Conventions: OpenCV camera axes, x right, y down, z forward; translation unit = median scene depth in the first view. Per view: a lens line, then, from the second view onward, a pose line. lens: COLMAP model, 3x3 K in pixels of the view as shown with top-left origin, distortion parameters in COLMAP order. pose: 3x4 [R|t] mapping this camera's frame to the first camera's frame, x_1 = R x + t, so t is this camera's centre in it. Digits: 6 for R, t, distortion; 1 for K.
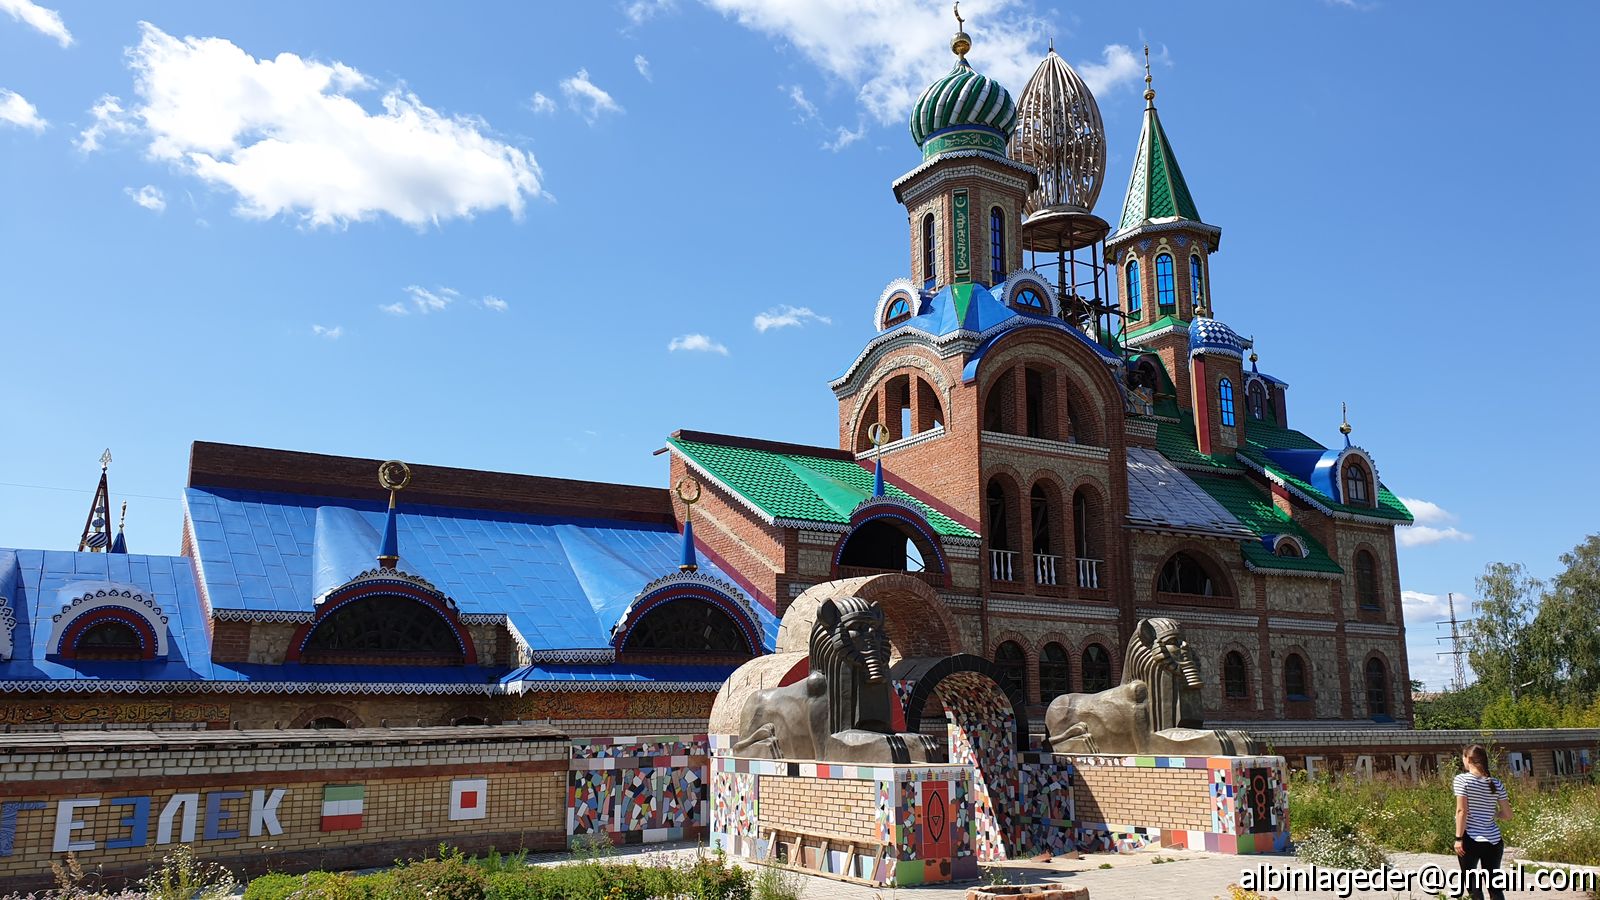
lens RADIAL K [[1236.8, 0, 800.0], [0, 1236.8, 450.0], [0, 0, 1]] dist [0.149781, -0.346143]
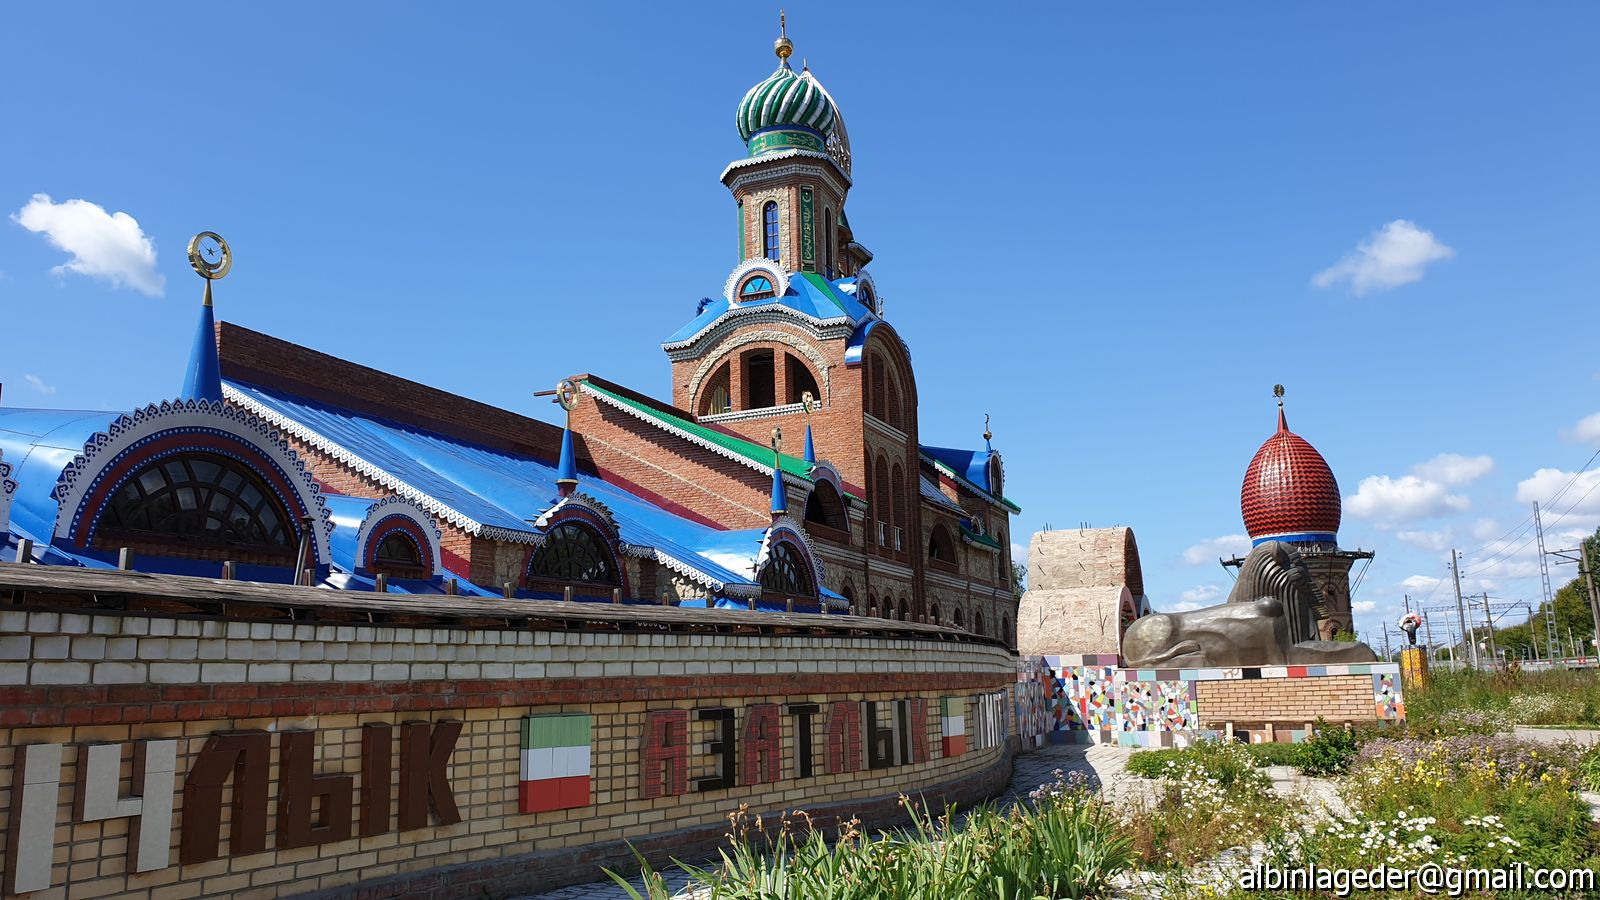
lens RADIAL K [[1236.8, 0, 800.0], [0, 1236.8, 450.0], [0, 0, 1]] dist [0.149781, -0.346143]
pose [[0.821315, 0.088172, 0.563620, -0.485604], [-0.095673, 0.995280, -0.016285, 0.041381], [-0.562395, -0.040548, 0.825874, 0.093593]]
